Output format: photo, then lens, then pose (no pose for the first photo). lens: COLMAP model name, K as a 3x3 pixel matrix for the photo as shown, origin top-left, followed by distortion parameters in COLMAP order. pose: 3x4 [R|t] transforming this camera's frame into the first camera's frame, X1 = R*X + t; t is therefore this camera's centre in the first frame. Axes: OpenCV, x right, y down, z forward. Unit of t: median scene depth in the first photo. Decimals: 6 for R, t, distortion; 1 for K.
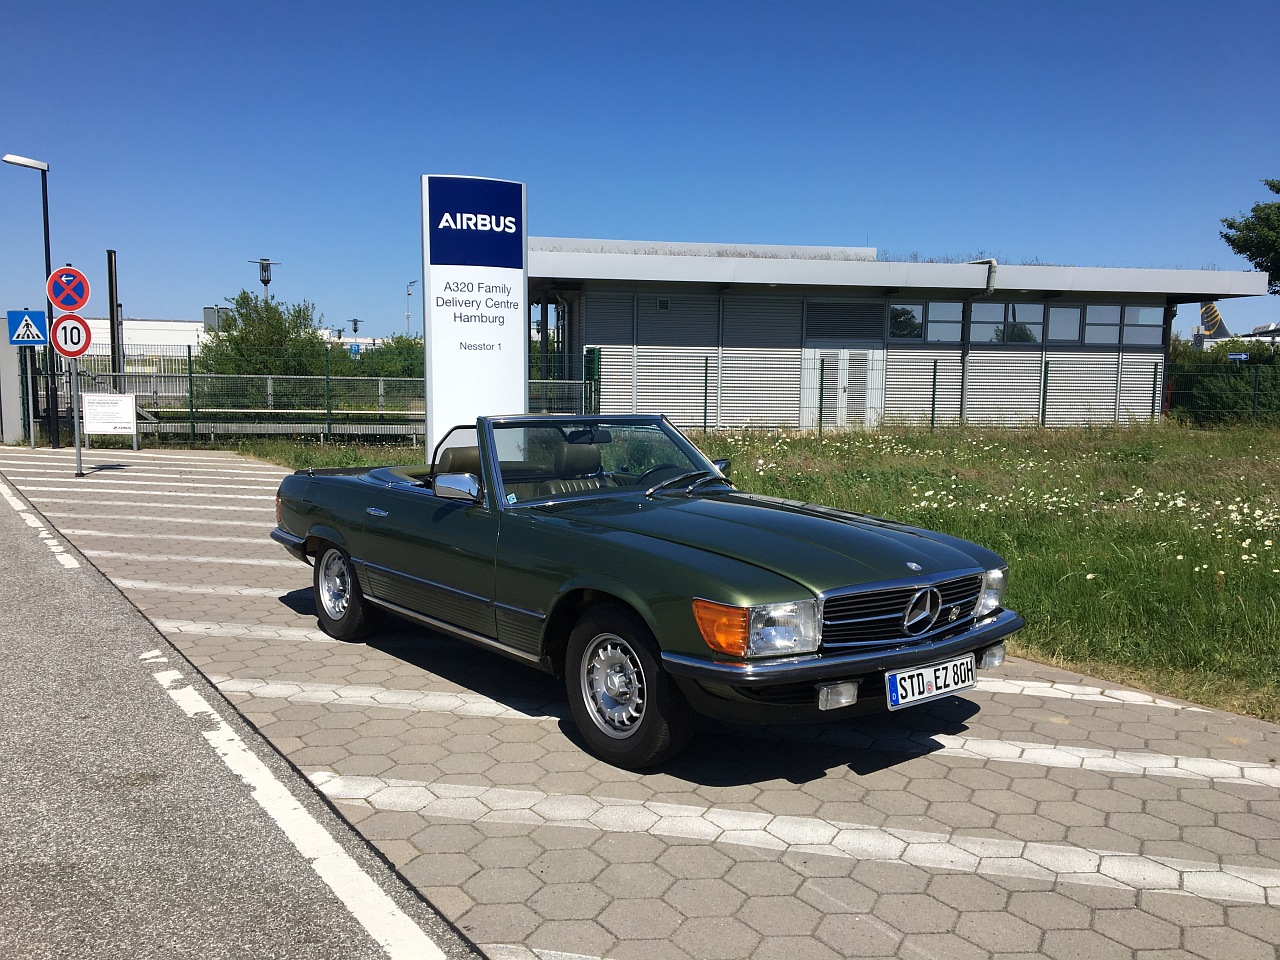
lens RADIAL K [[1073.7, 0, 632.1], [0, 1073.7, 503.3], [0, 0, 1]] dist [0.081960, -0.116568]
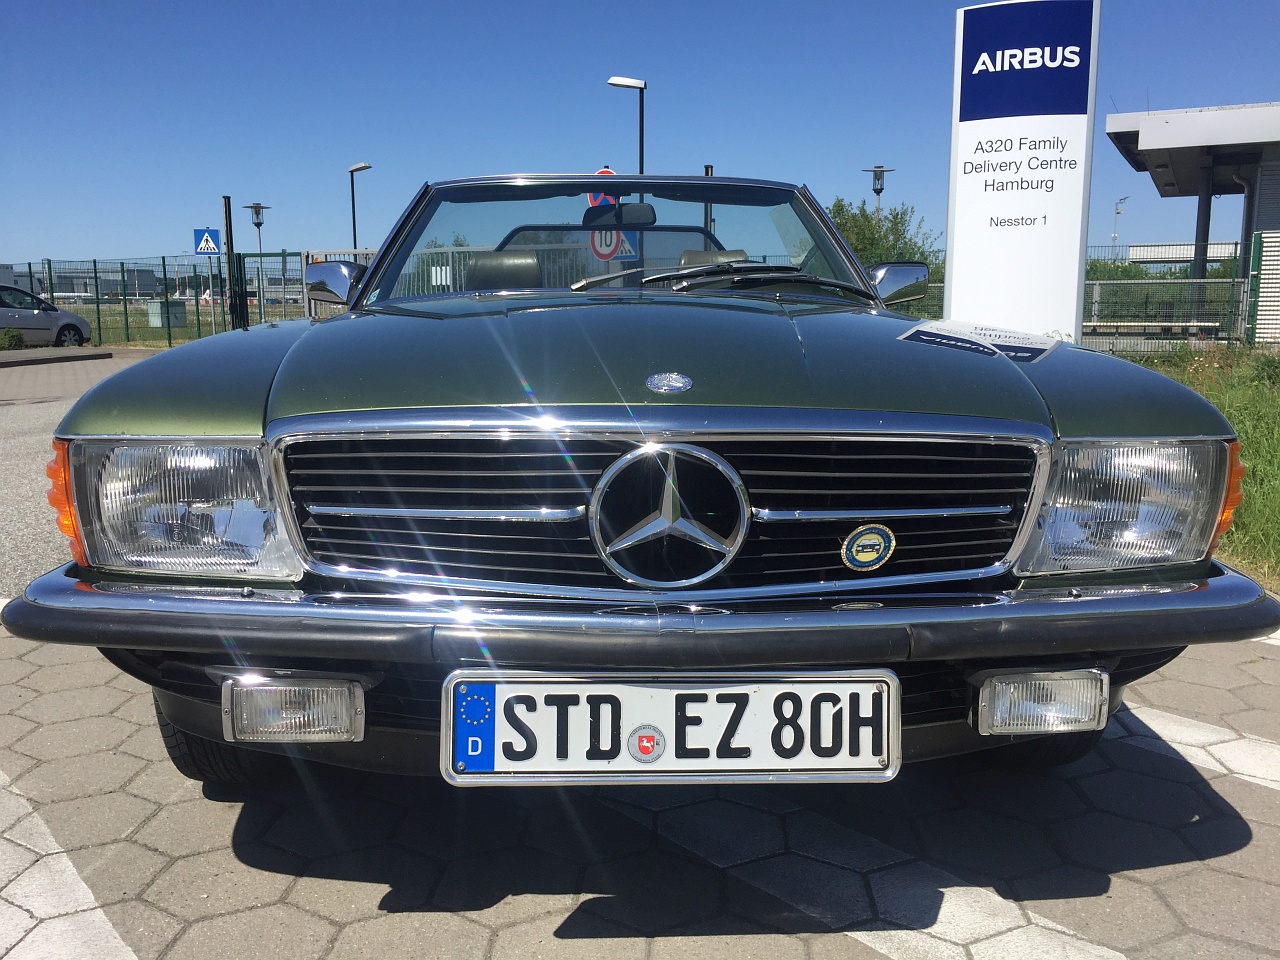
lens RADIAL K [[1085.1, 0, 624.6], [0, 1085.1, 491.5], [0, 0, 1]] dist [0.061551, -0.070652]
pose [[0.801757, 0.081868, -0.592016, 0.119997], [-0.057225, 0.996538, 0.060310, 0.019090], [0.594904, -0.014476, 0.803666, 0.189932]]
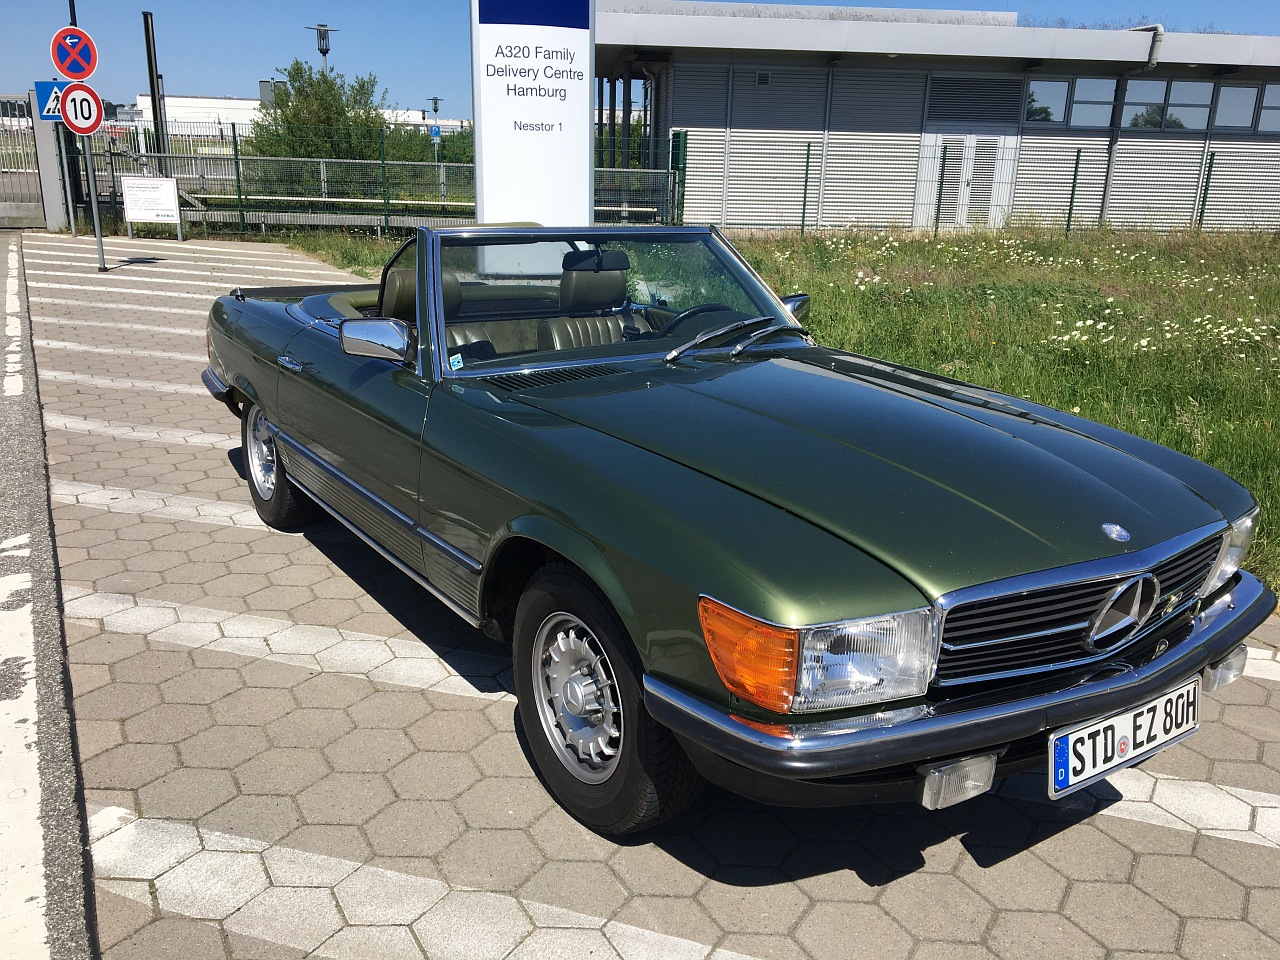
lens RADIAL K [[1073.7, 0, 626.5], [0, 1073.7, 499.6], [0, 0, 1]] dist [0.081960, -0.116568]
pose [[0.995370, 0.039984, -0.087408, 0.016078], [-0.023396, 0.982806, 0.183155, -0.014142], [0.093229, -0.180262, 0.979191, 0.115626]]
